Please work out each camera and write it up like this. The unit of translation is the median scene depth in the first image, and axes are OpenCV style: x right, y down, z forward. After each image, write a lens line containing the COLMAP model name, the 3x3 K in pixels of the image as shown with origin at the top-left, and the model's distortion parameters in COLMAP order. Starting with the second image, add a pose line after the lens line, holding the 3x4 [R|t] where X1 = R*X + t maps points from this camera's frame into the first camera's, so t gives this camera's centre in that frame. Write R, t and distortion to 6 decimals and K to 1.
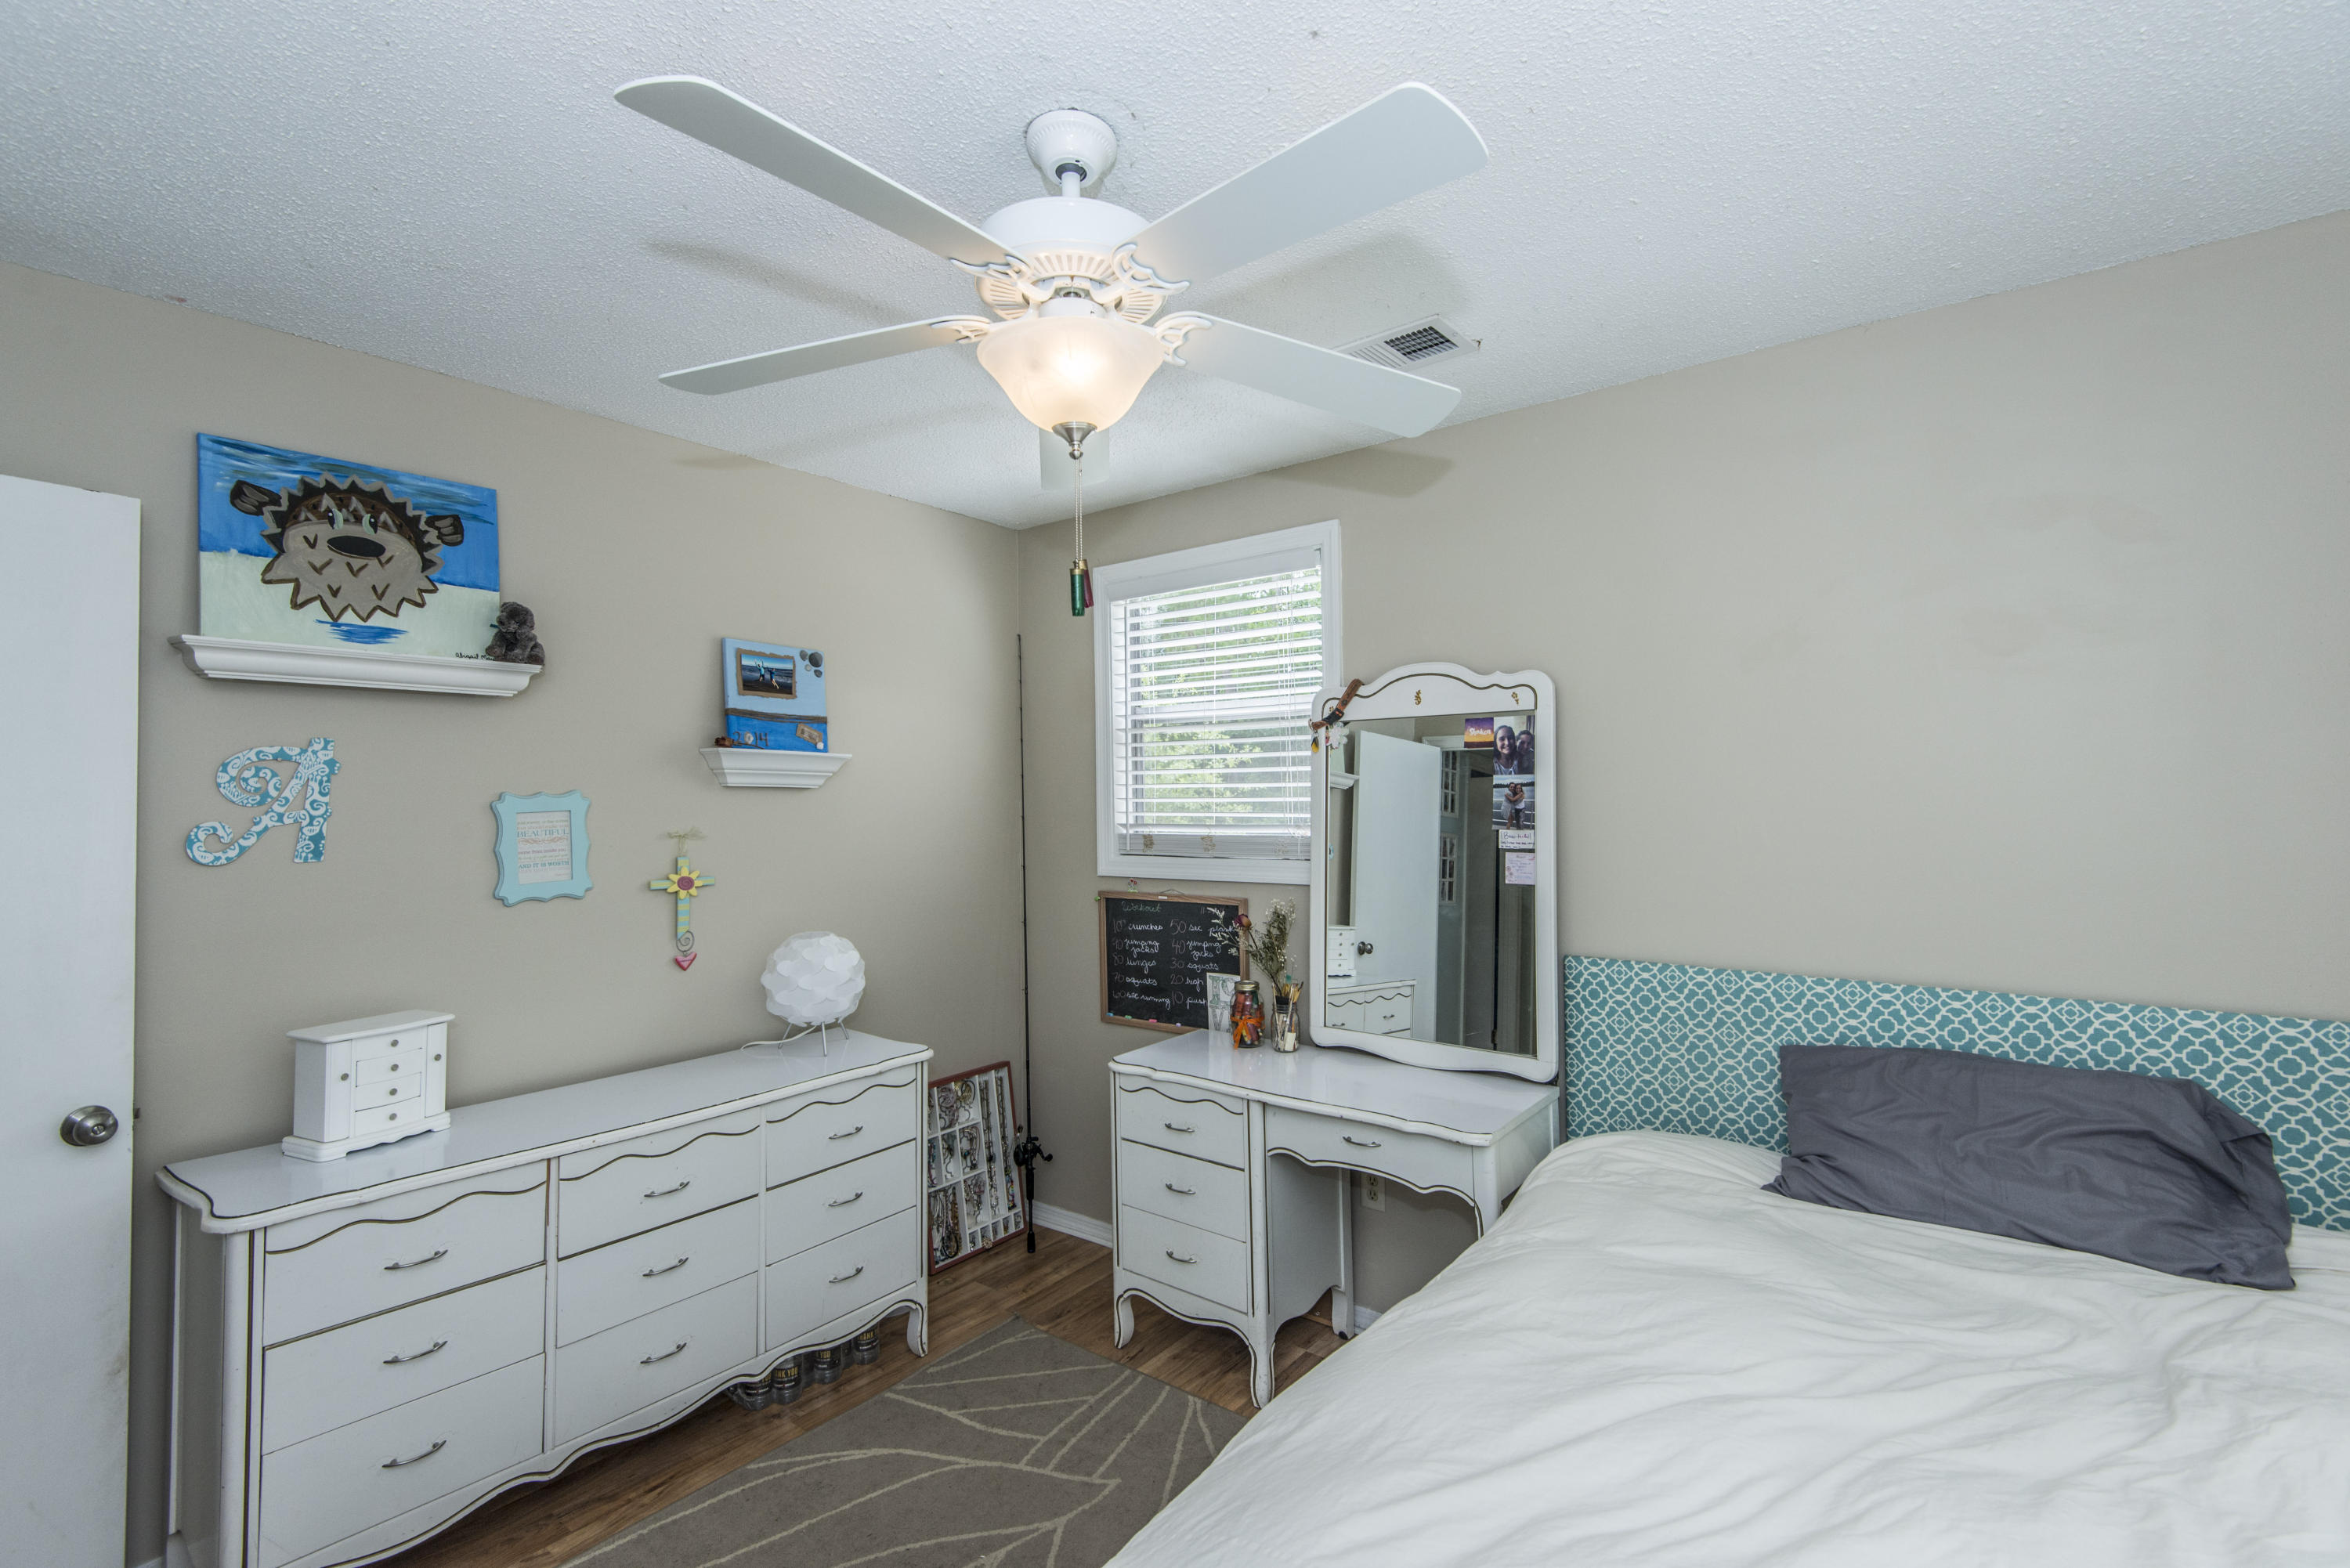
lens RADIAL K [[1059.1, 0, 1183.4], [0, 1059.1, 776.5], [0, 0, 1]] dist [0.037420, -0.022432]
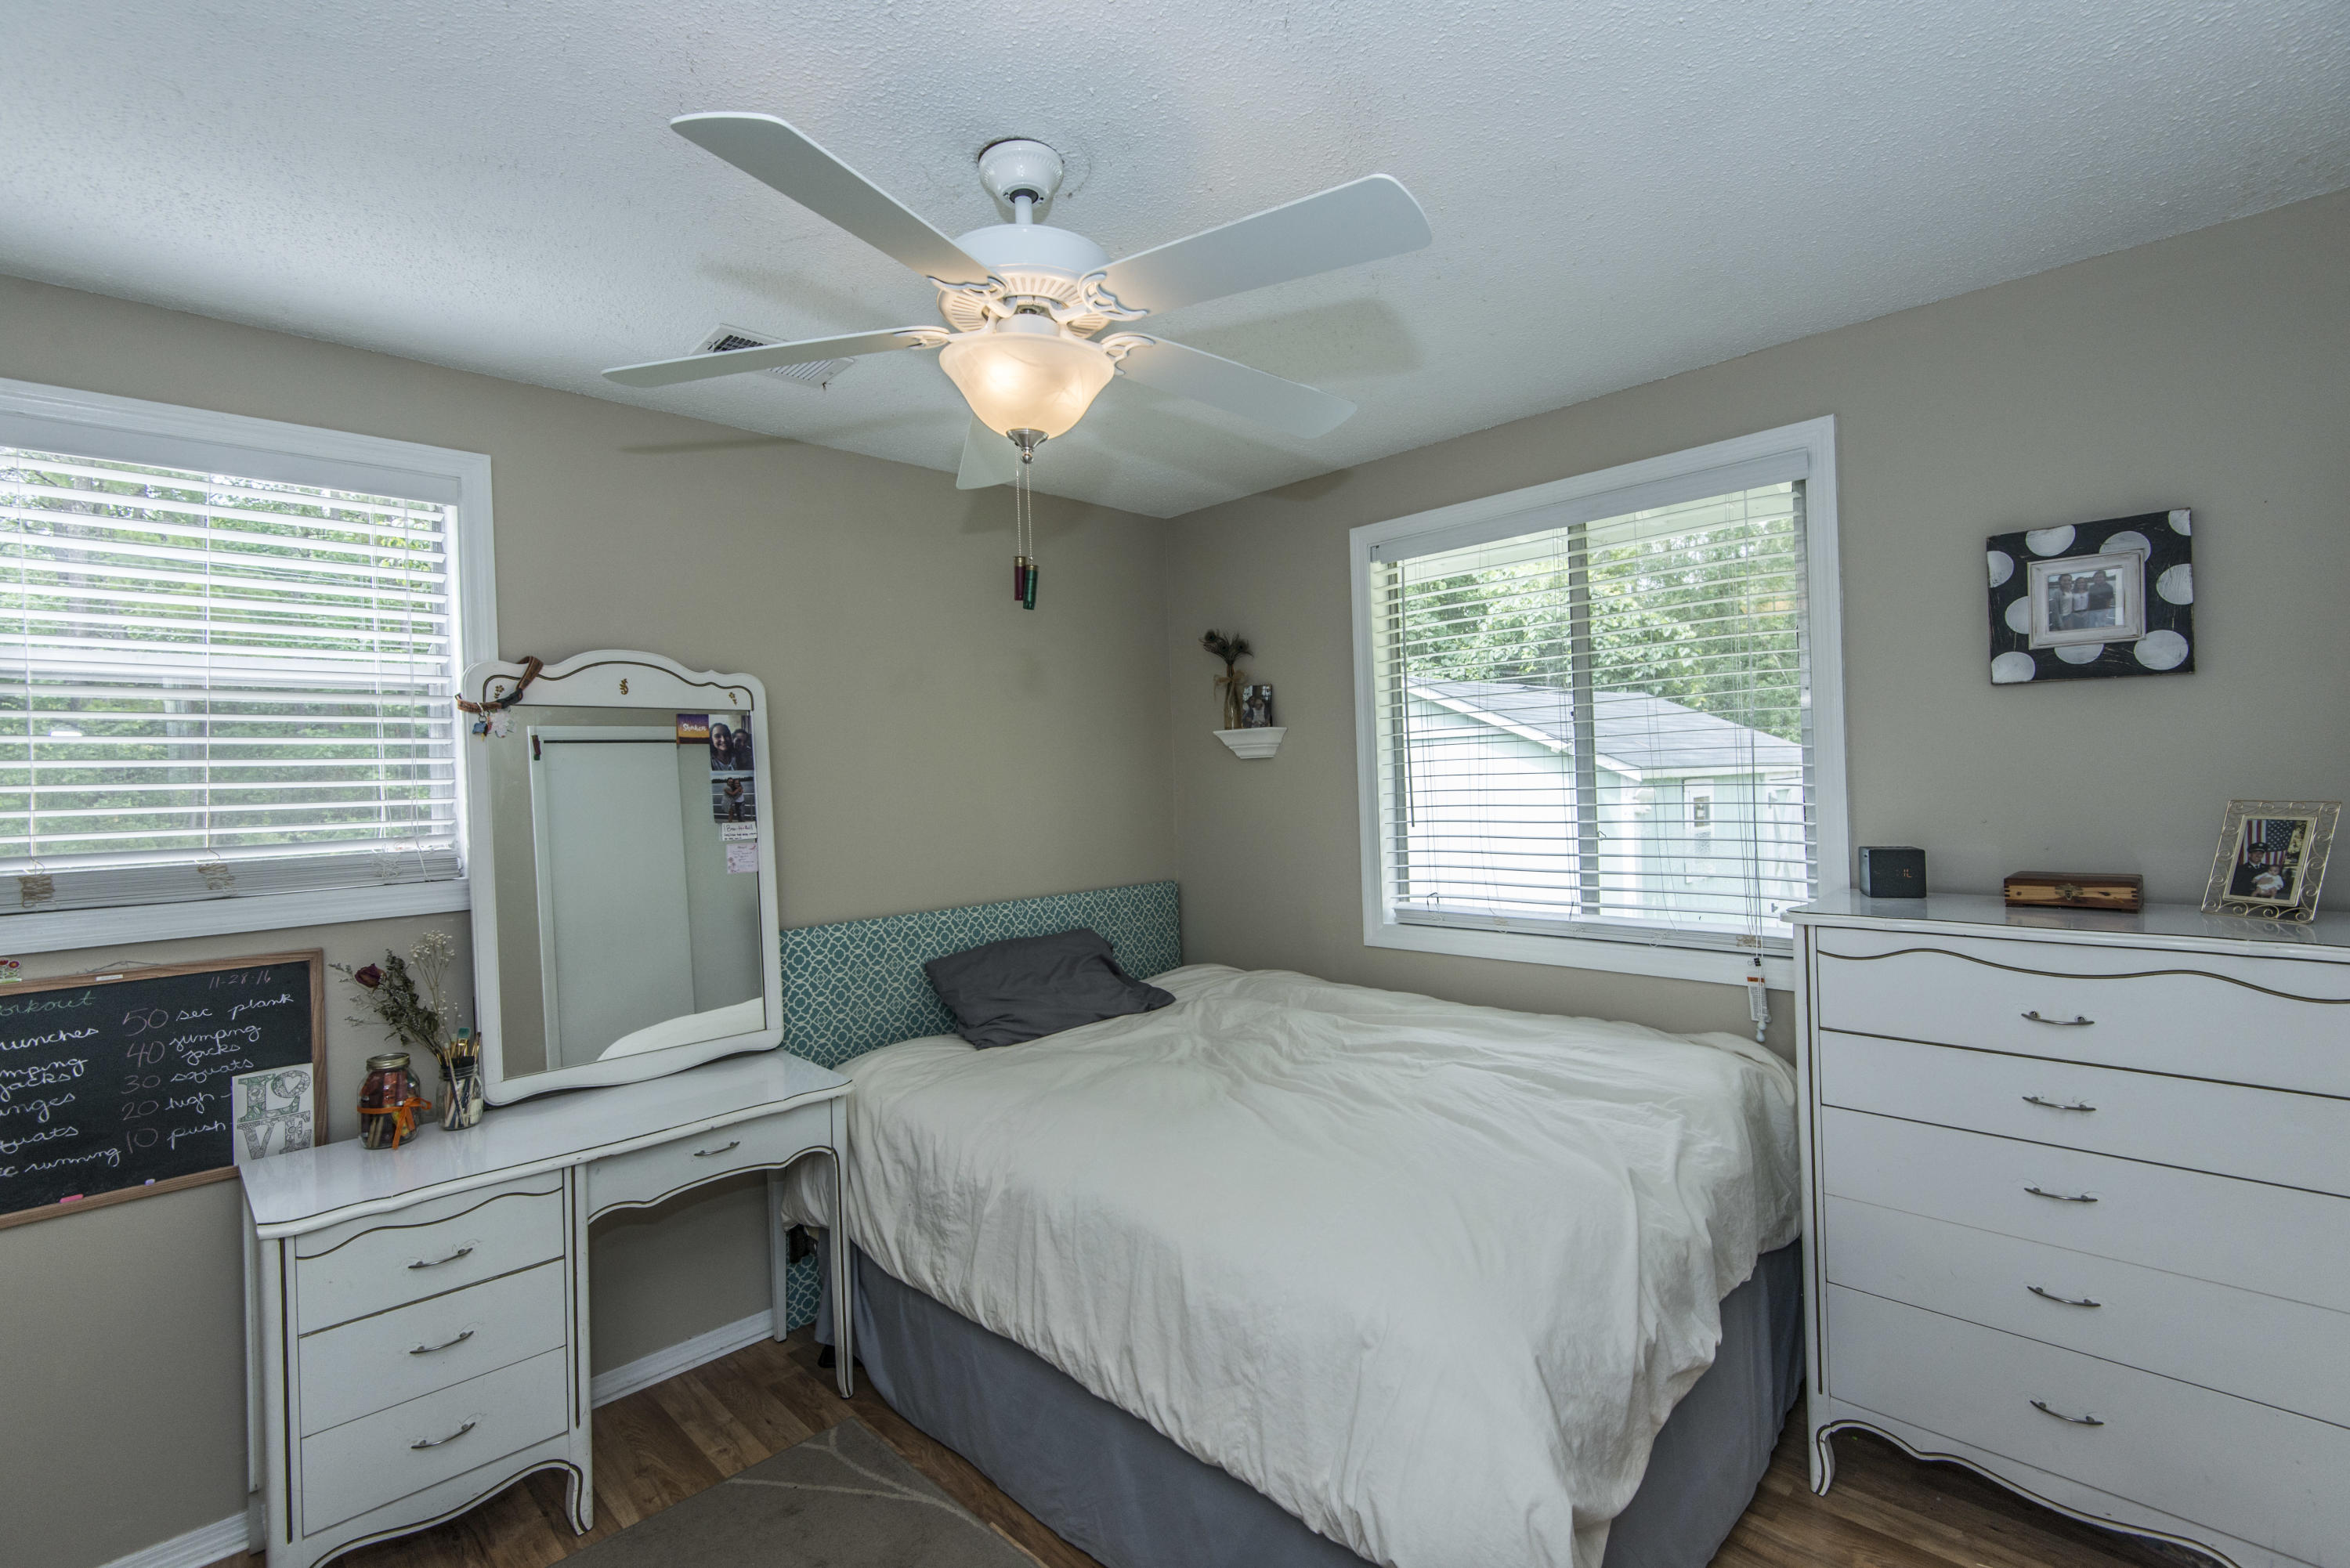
lens RADIAL K [[1059.1, 0, 1183.4], [0, 1059.1, 776.5], [0, 0, 1]] dist [0.037420, -0.022432]
pose [[0.115232, 0.006256, 0.993319, -0.681187], [0.010006, 0.999922, -0.007459, 0.016570], [-0.993288, 0.010799, 0.115161, 0.425800]]
